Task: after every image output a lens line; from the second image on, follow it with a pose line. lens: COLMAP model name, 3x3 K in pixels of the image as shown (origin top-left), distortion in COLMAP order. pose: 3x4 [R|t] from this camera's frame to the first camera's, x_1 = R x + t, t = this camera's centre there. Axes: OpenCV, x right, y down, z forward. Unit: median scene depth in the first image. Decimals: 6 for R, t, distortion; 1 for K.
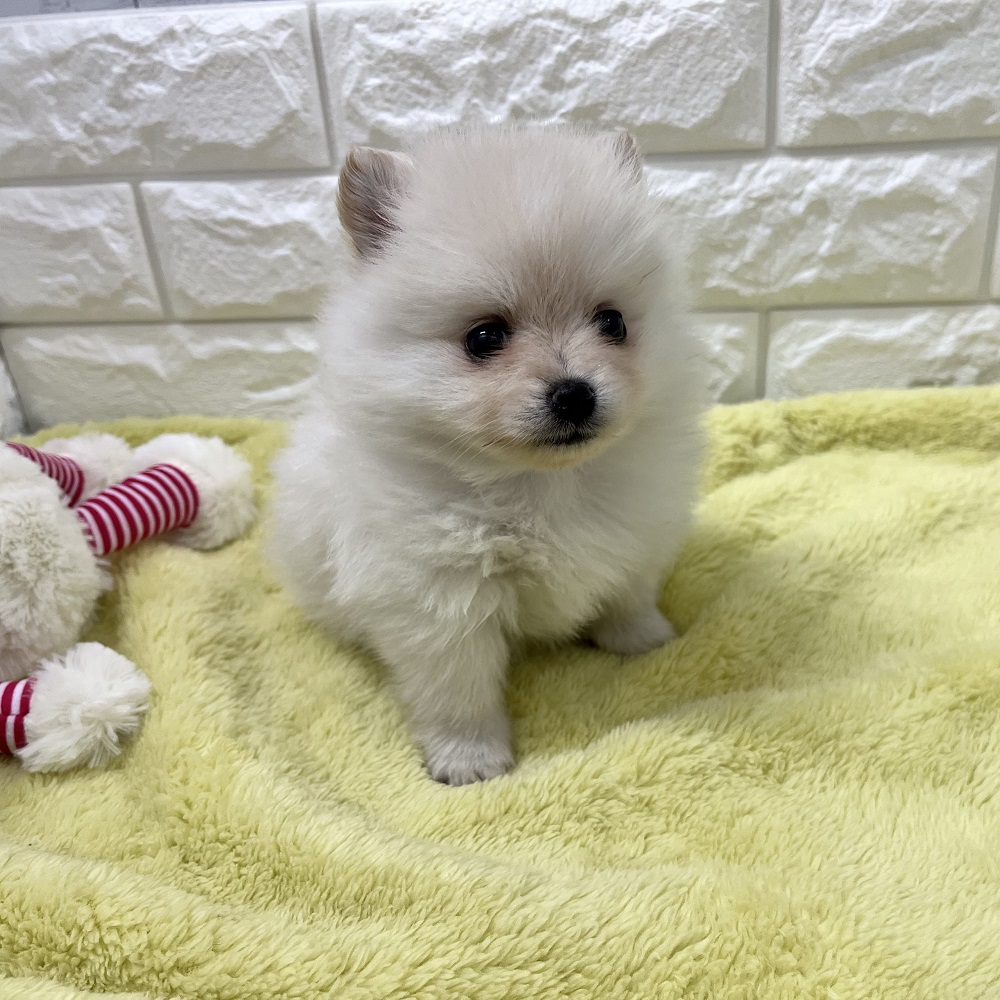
lens RADIAL K [[1076.4, 0, 568.8], [0, 1076.4, 497.9], [0, 0, 1]] dist [0.017037, -0.002938]
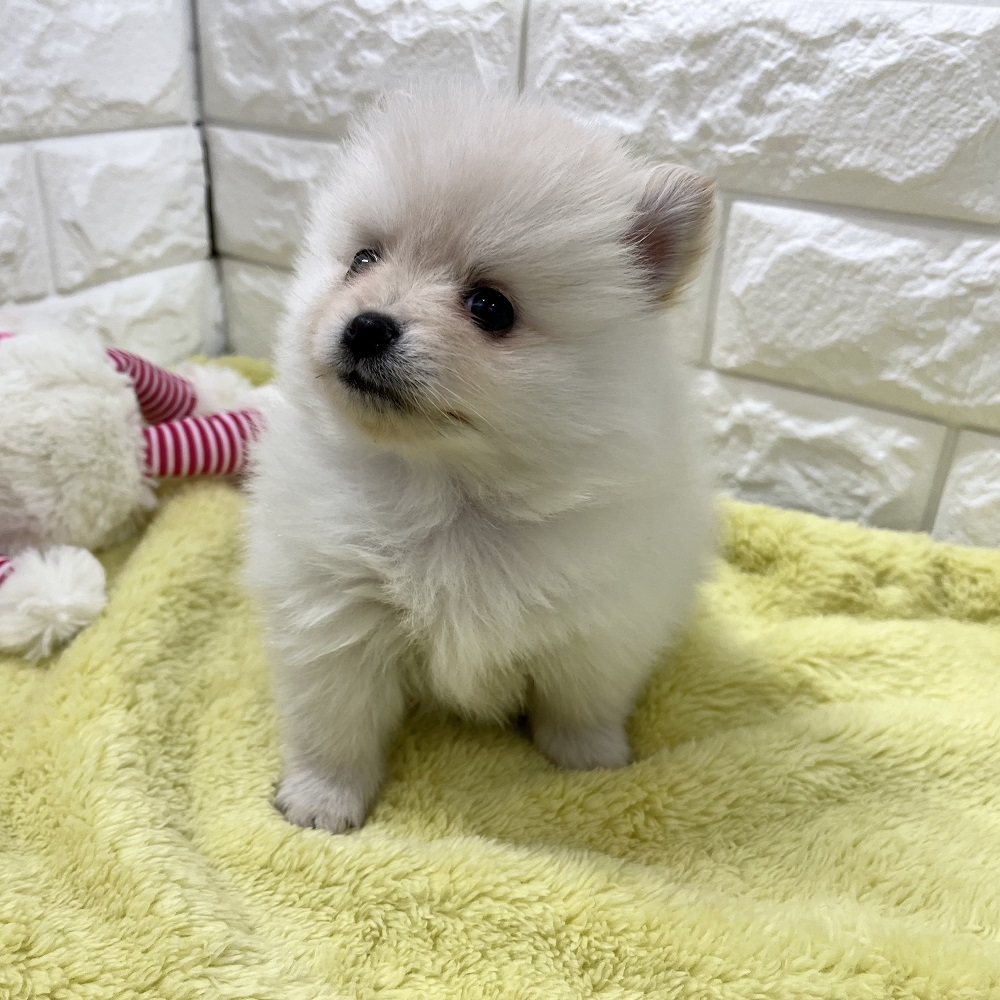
lens RADIAL K [[1064.6, 0, 430.2], [0, 1064.6, 498.0], [0, 0, 1]] dist [0.030260, -0.034429]
pose [[0.859284, 0.294950, -0.417893, 0.215612], [-0.300166, 0.952304, 0.054929, -0.057371], [0.414163, 0.078238, 0.906834, 0.149706]]
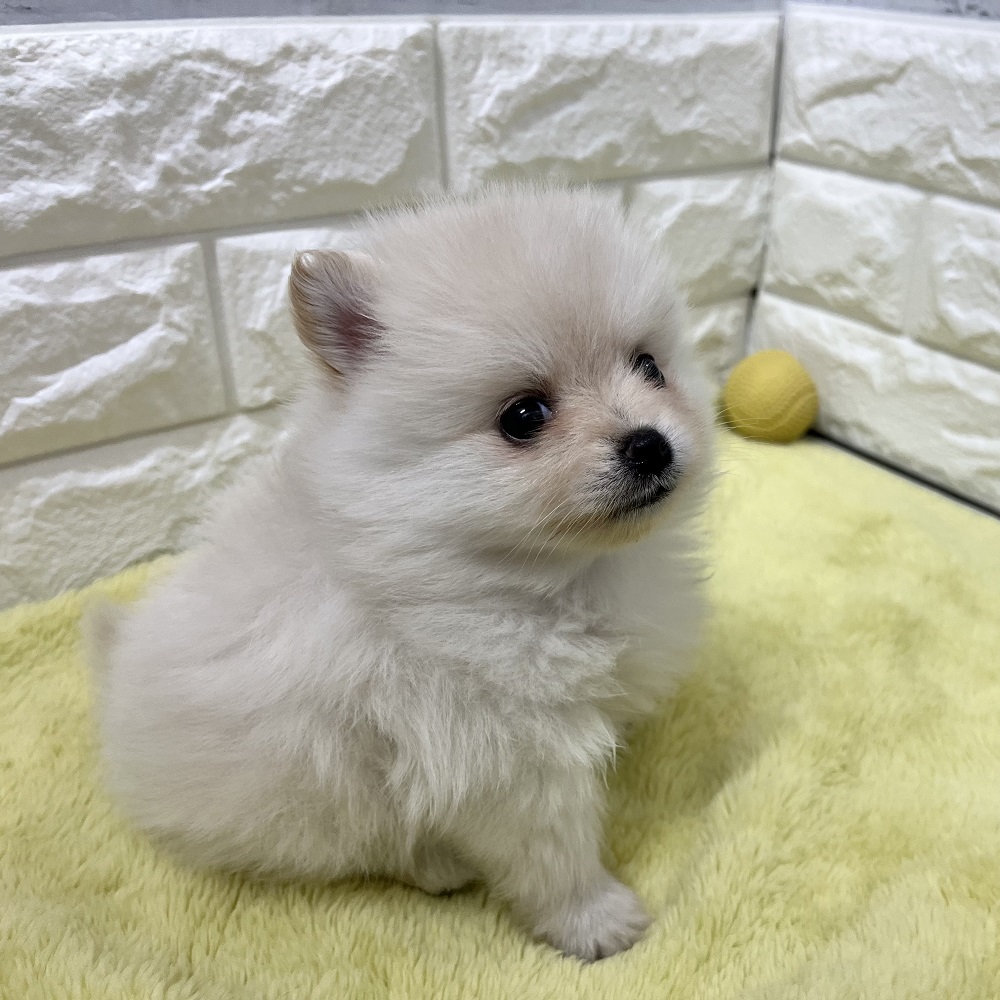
lens RADIAL K [[1063.4, 0, 676.9], [0, 1063.4, 480.8], [0, 0, 1]] dist [0.099350, -0.171069]
pose [[0.661798, -0.251964, 0.706072, -0.426053], [0.274055, 0.957952, 0.084978, -0.112409], [-0.697795, 0.137265, 0.703023, 0.224296]]
